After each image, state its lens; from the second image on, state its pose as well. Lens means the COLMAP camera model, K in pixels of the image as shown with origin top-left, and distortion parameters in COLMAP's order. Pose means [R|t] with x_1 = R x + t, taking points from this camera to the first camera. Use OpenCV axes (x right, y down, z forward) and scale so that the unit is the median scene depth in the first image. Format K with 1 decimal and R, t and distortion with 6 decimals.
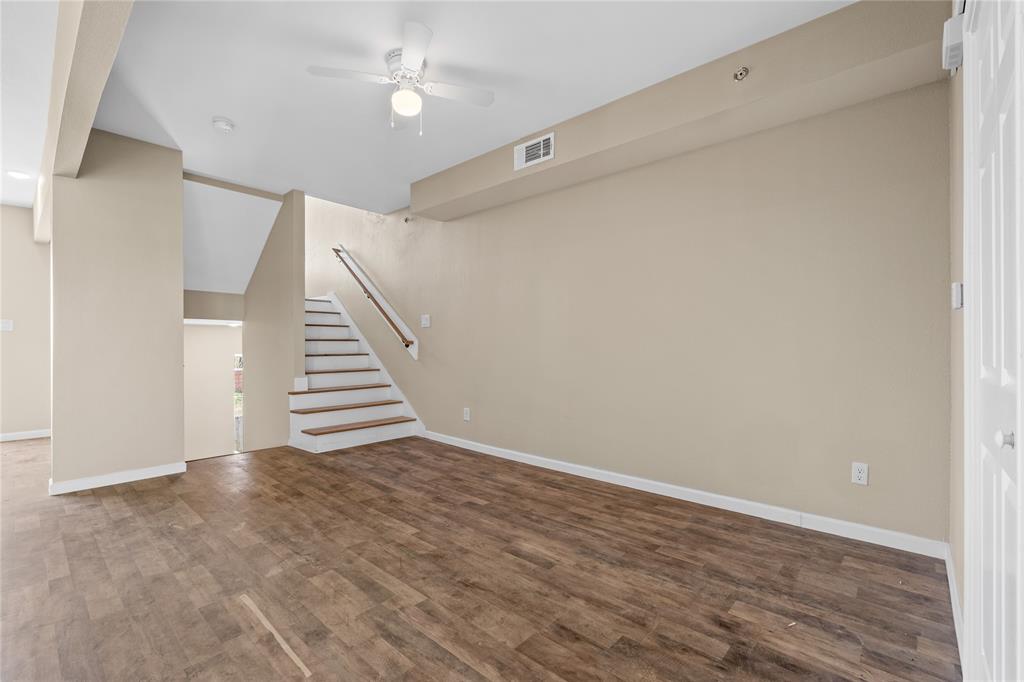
lens RADIAL K [[452.2, 0, 503.5], [0, 452.2, 346.5], [0, 0, 1]] dist [-0.003183, -0.000199]
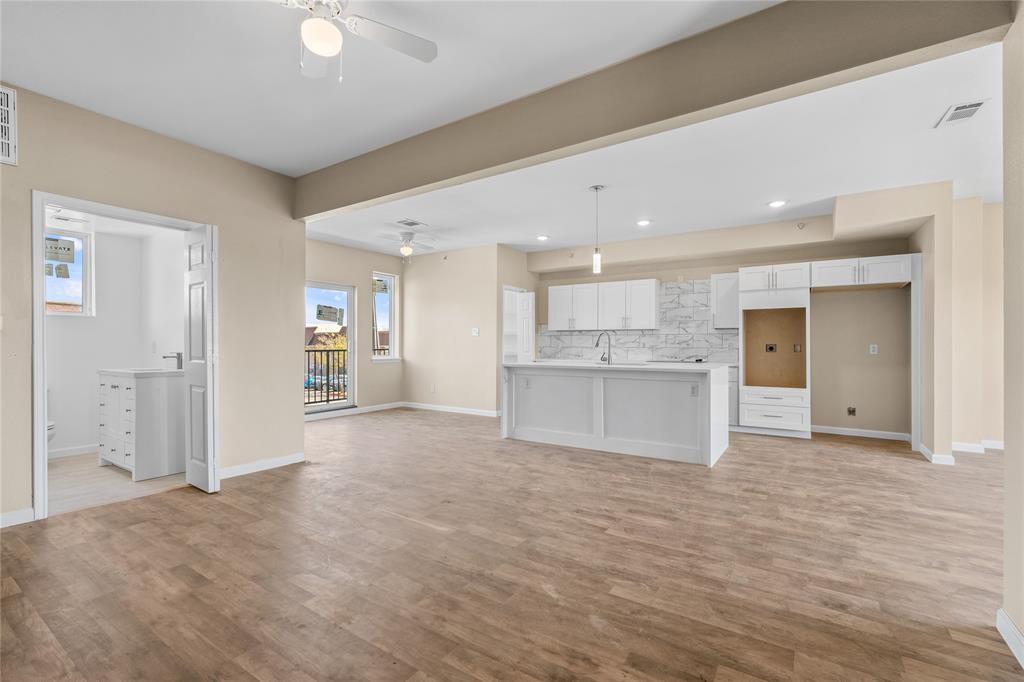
lens RADIAL K [[451.2, 0, 512.0], [0, 451.2, 341.0], [0, 0, 1]] dist [-0.003204, 0.000070]
pose [[-0.986585, -0.000749, -0.163244, -0.386019], [0.000578, 0.999967, -0.008079, -0.018796], [0.163245, -0.008065, -0.986553, 1.713769]]
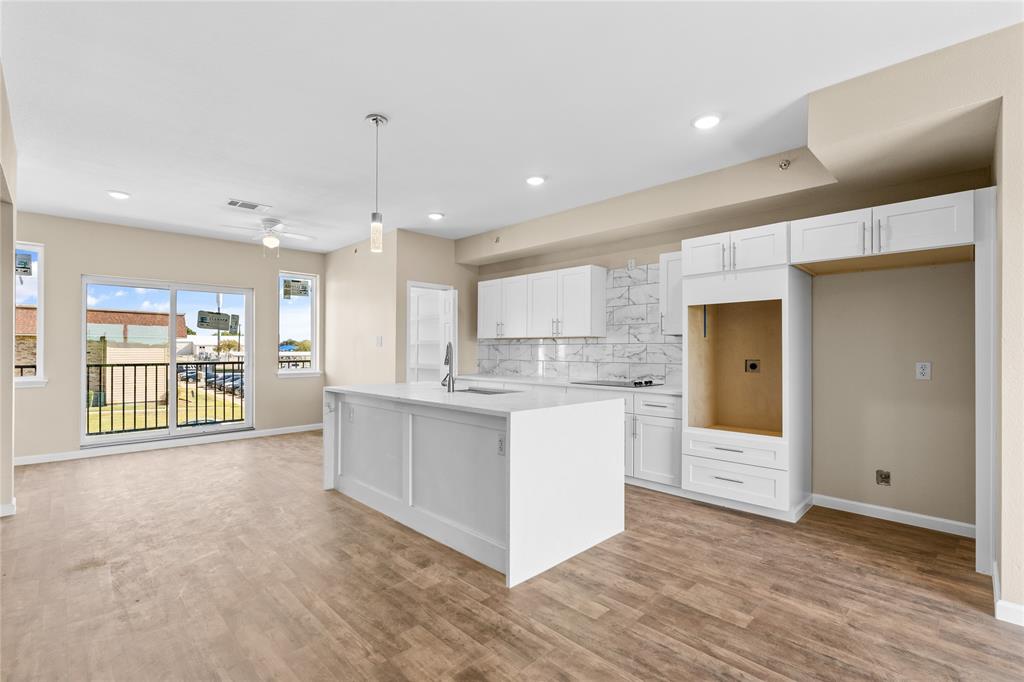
lens RADIAL K [[460.7, 0, 510.4], [0, 460.7, 346.1], [0, 0, 1]] dist [-0.002357, -0.000166]
pose [[-0.998867, 0.002250, 0.047527, -1.335014], [0.001889, 0.999969, -0.007628, -0.053320], [-0.047543, -0.007529, -0.998841, 1.194866]]
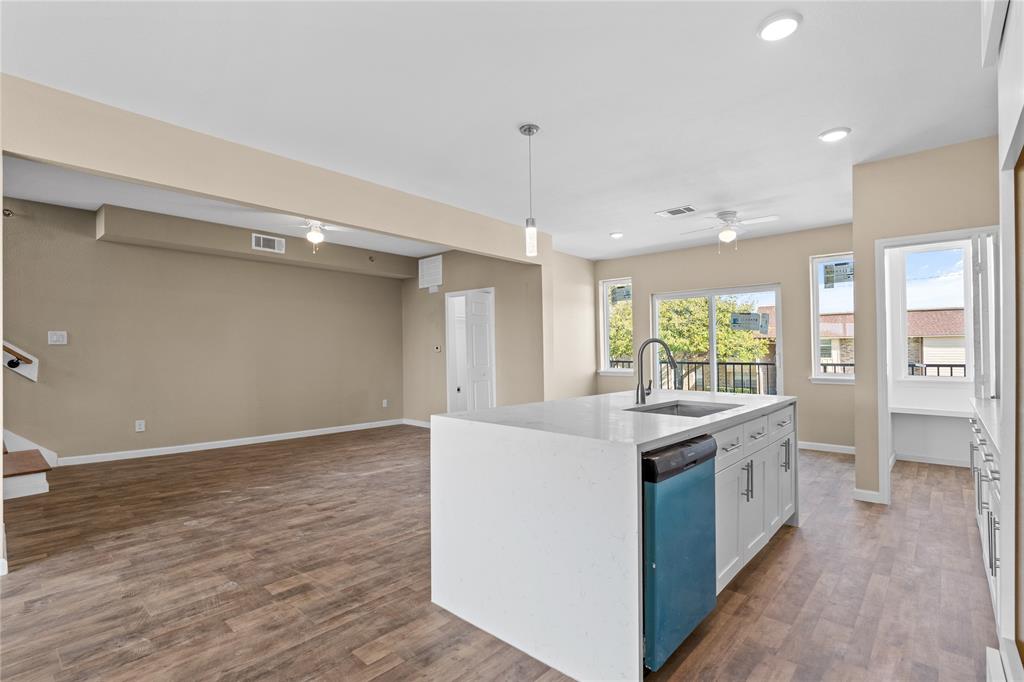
lens RADIAL K [[484.2, 0, 509.3], [0, 484.2, 347.2], [0, 0, 1]] dist [-0.008553, 0.000891]
pose [[-0.011886, 0.011498, 0.999863, -2.154608], [0.002728, 0.999931, -0.011466, -0.044223], [-0.999926, 0.002591, -0.011917, 0.197232]]
